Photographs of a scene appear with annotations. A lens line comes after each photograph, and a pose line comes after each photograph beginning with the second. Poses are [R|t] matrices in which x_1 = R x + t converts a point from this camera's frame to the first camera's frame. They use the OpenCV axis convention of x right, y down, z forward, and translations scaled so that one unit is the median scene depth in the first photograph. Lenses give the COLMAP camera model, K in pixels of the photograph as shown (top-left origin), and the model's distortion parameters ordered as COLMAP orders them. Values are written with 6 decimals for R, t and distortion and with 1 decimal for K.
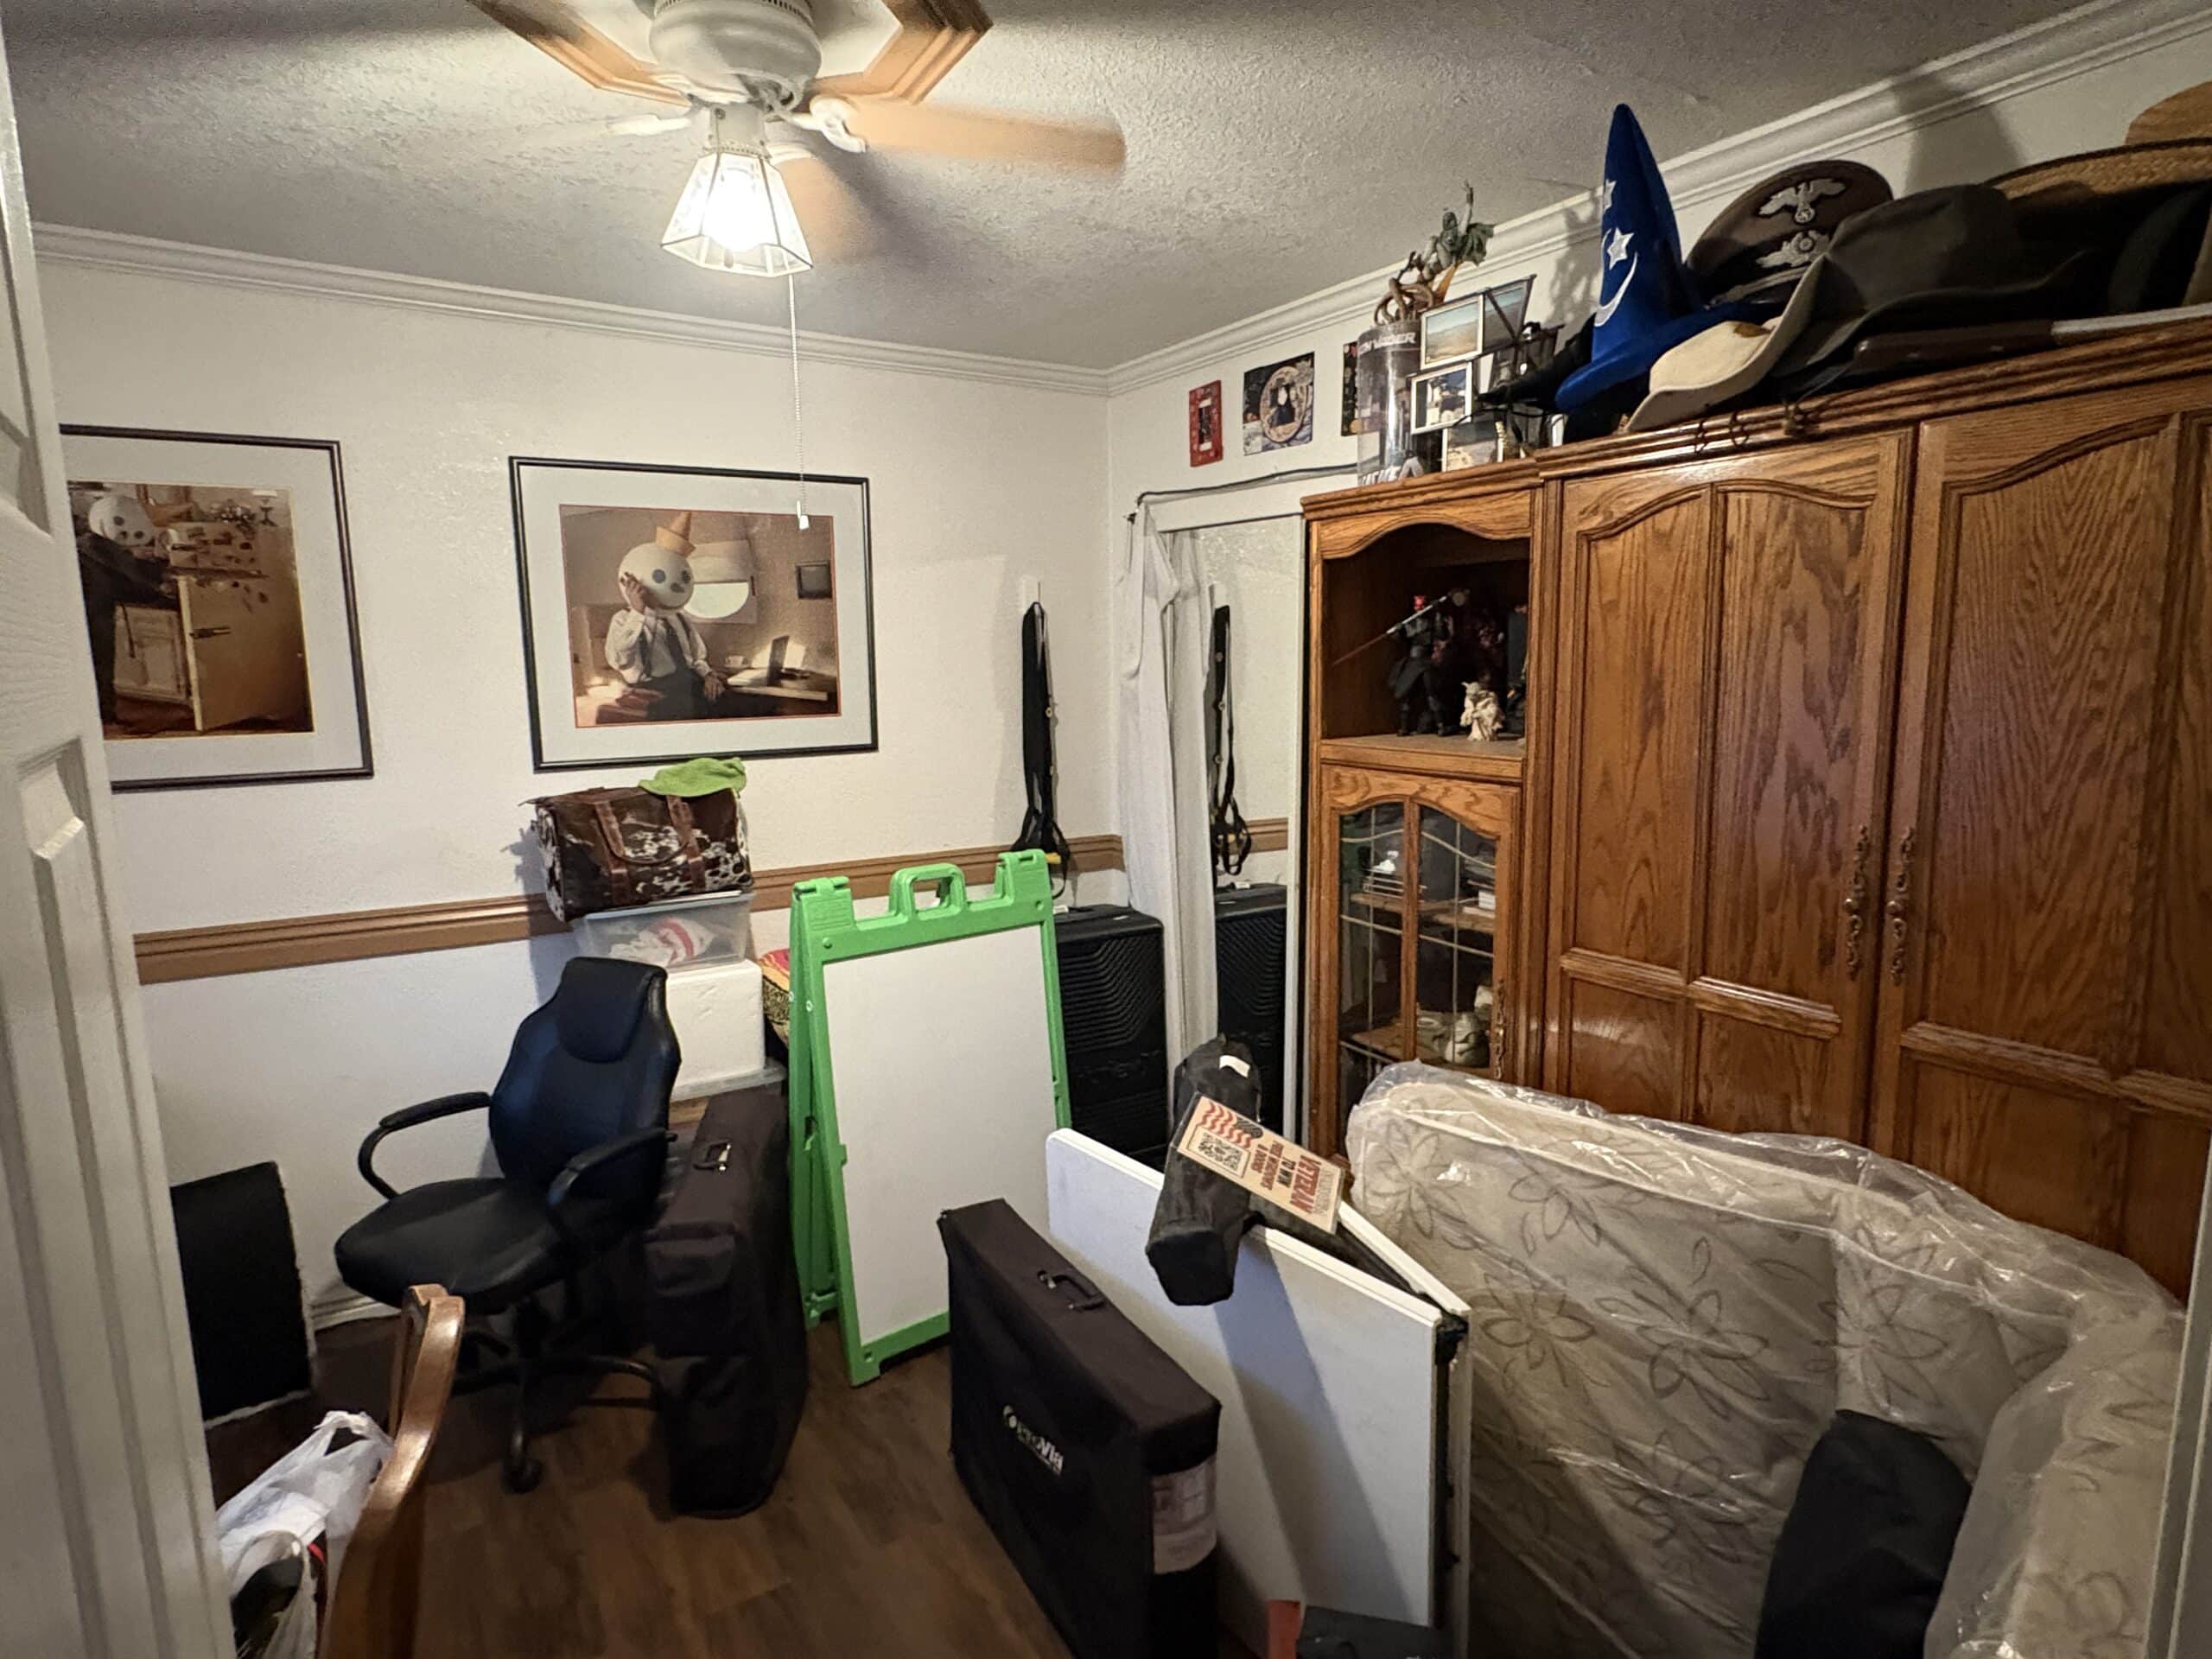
lens RADIAL K [[1227.1, 0, 1106.4], [0, 1227.1, 828.5], [0, 0, 1]] dist [0.001604, 0.000074]
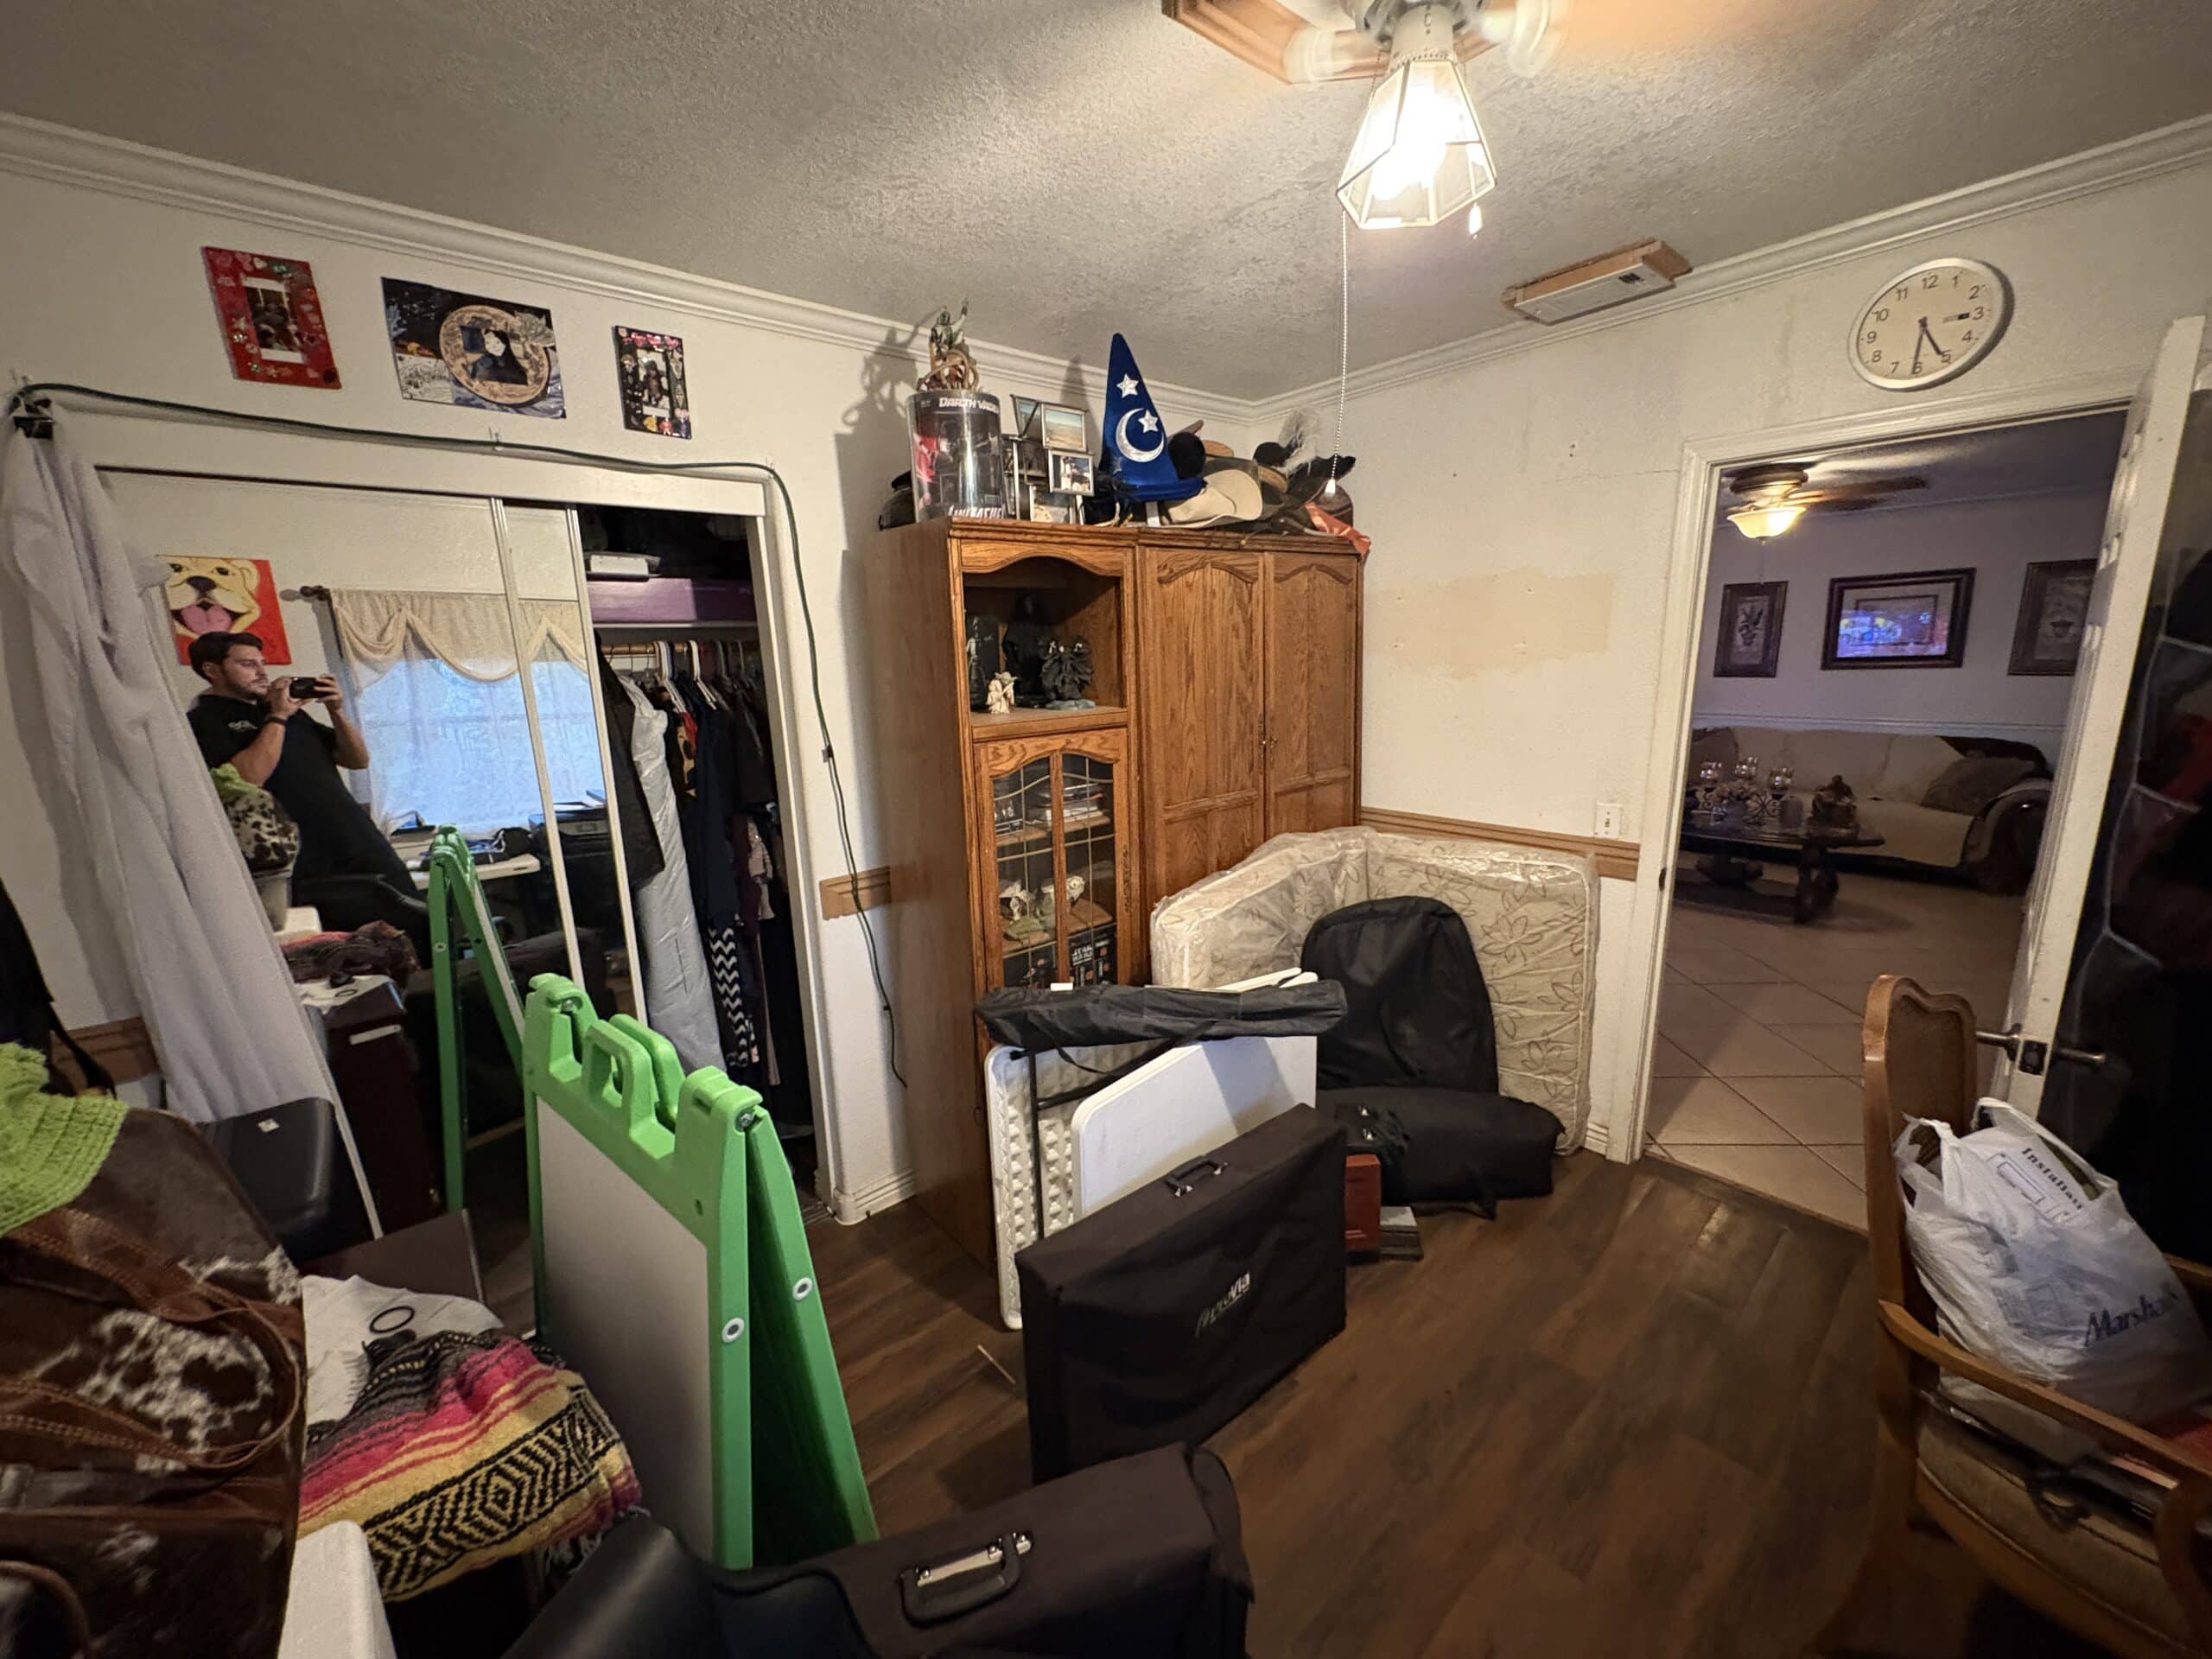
lens RADIAL K [[869.2, 0, 1109.3], [0, 869.2, 828.3], [0, 0, 1]] dist [-0.000698, -0.000106]
pose [[-0.161363, -0.181097, 0.970137, -0.709207], [0.182037, 0.960690, 0.209612, -0.130608], [-0.969961, 0.210425, -0.122053, 1.012973]]
